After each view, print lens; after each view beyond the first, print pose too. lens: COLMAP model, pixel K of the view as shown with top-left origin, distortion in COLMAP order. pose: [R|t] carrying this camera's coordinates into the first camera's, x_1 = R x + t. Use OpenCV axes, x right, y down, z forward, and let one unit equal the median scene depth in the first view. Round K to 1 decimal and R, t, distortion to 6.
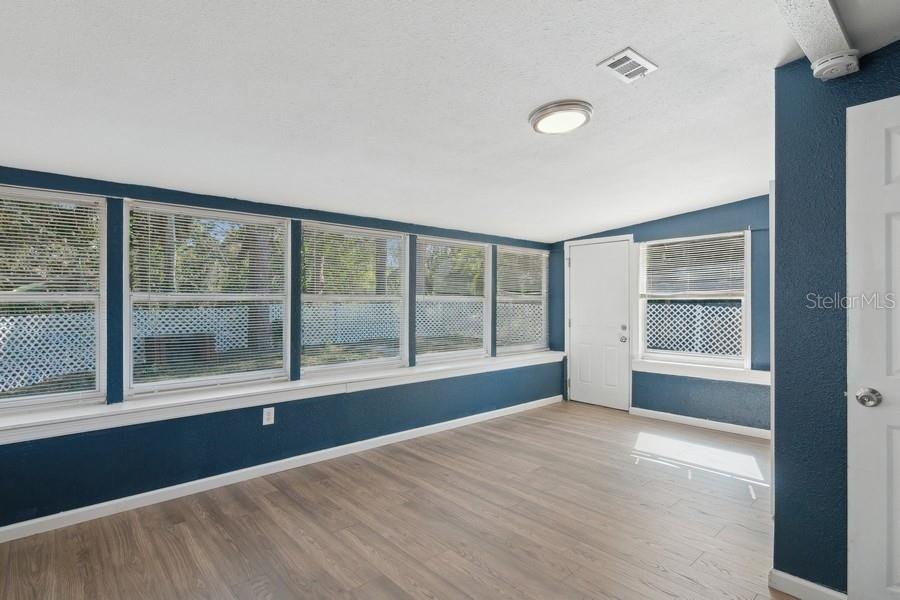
lens RADIAL K [[445.2, 0, 445.2], [0, 445.2, 300.4], [0, 0, 1]] dist [0.000168, -0.000525]
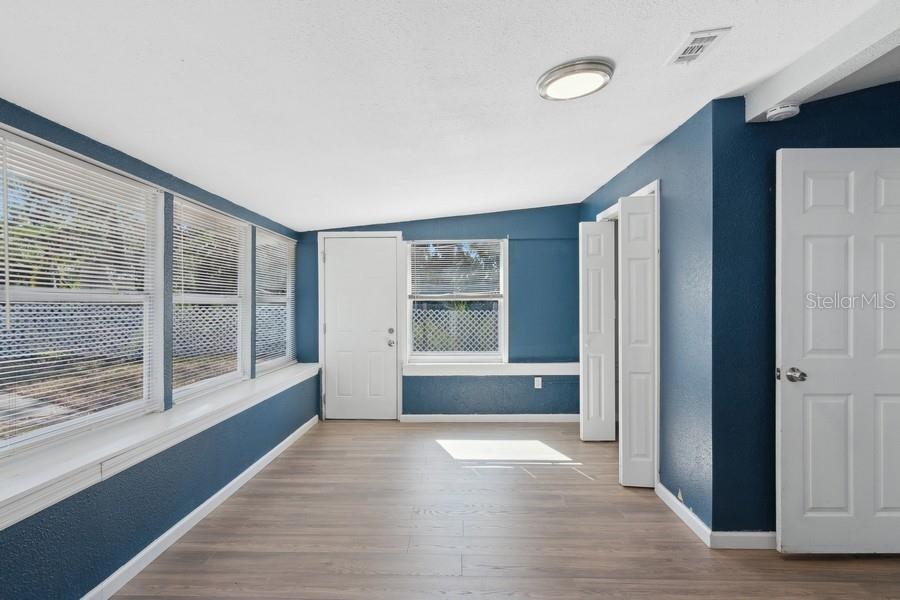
lens RADIAL K [[471.9, 0, 450.0], [0, 471.9, 300.0], [0, 0, 1]] dist [0.001746, 0.000024]
pose [[0.697806, 0.003724, 0.716277, -0.228541], [0.000842, 0.999982, -0.006020, 0.002965], [-0.716287, 0.004804, 0.697790, 0.232158]]
